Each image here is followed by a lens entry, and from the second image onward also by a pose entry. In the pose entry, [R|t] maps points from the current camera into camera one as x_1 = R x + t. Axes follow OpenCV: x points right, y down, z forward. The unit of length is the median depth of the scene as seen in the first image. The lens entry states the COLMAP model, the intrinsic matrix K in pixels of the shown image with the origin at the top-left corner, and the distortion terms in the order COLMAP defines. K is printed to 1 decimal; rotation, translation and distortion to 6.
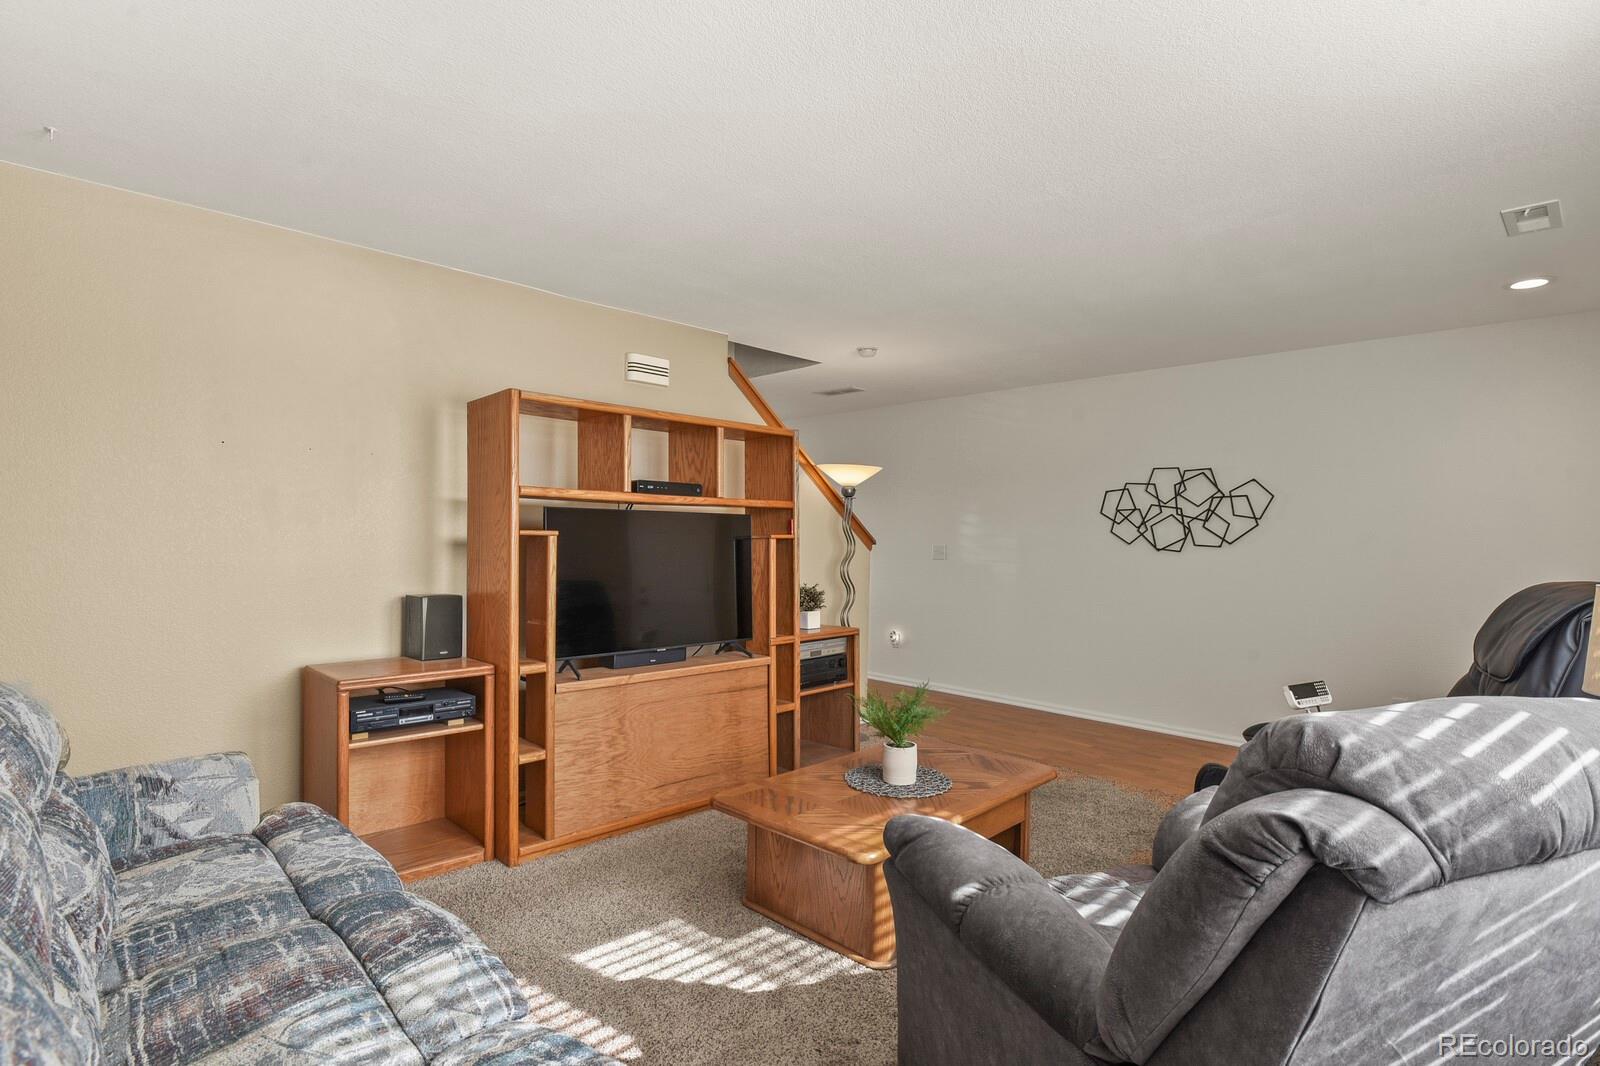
lens RADIAL K [[779.5, 0, 804.3], [0, 779.5, 538.2], [0, 0, 1]] dist [-0.003449, -0.006129]
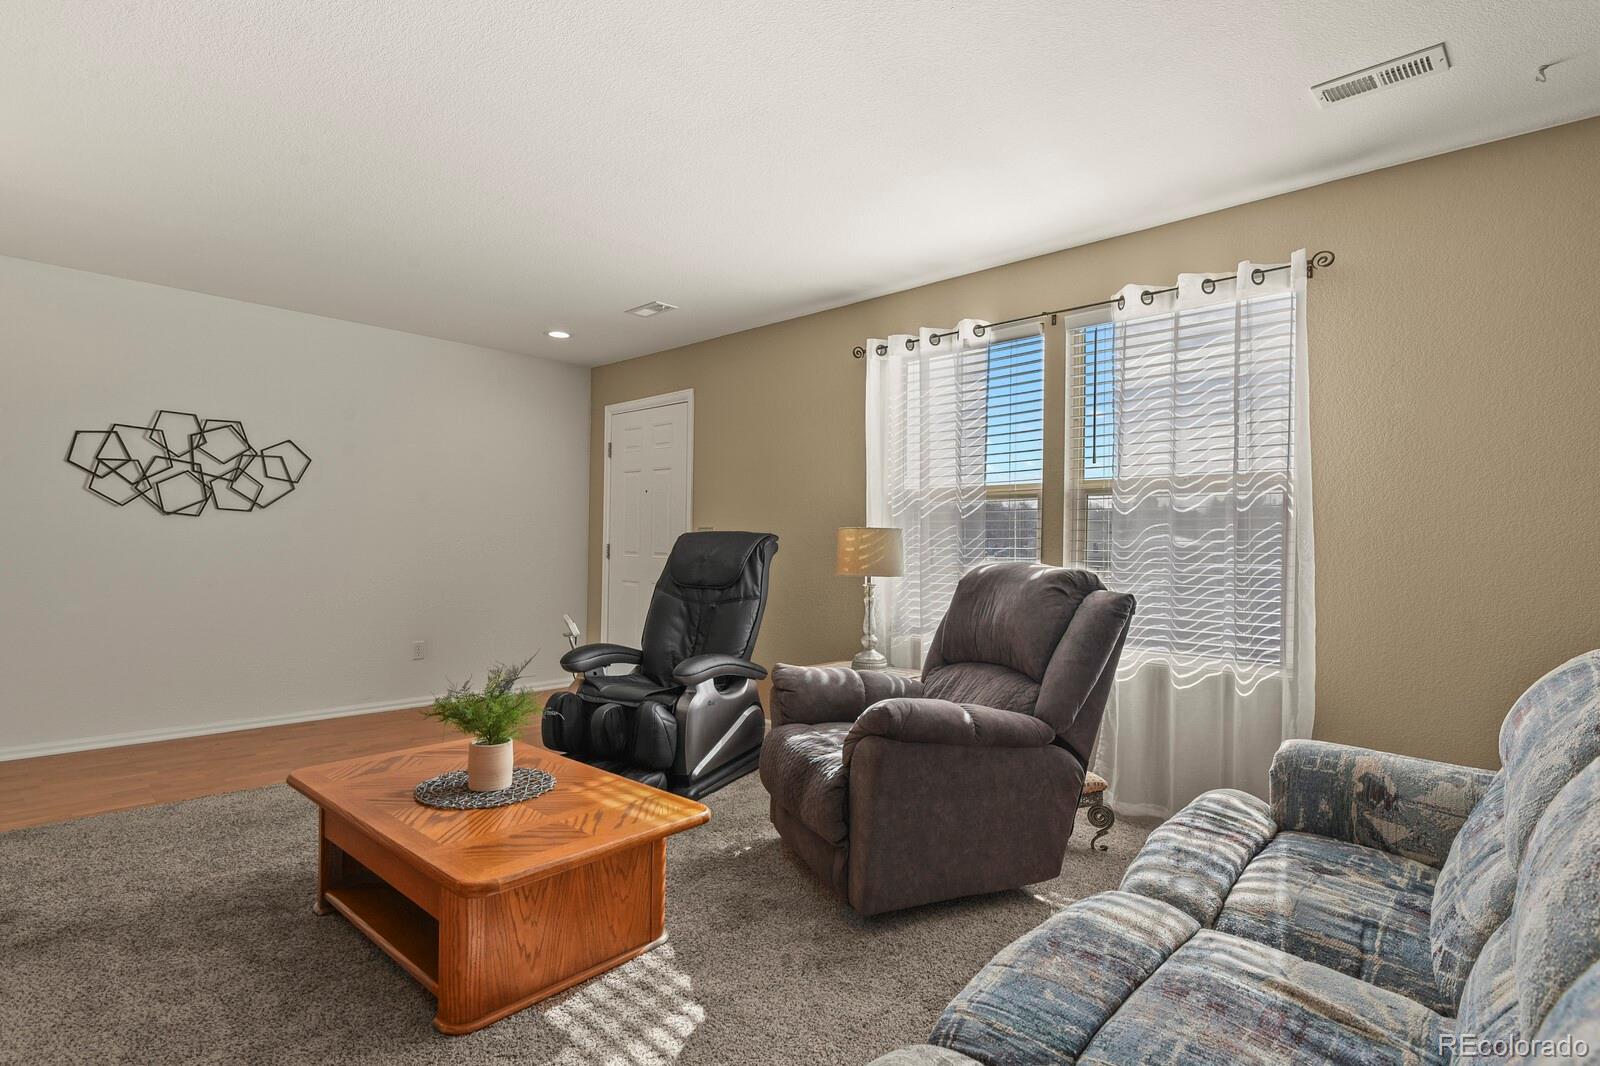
lens RADIAL K [[790.4, 0, 803.2], [0, 790.4, 538.3], [0, 0, 1]] dist [-0.003452, -0.006342]
pose [[-0.039230, -0.015713, 0.999107, -0.388867], [-0.013659, 0.999791, 0.015187, 0.019635], [-0.999137, -0.013051, -0.039436, 0.391828]]
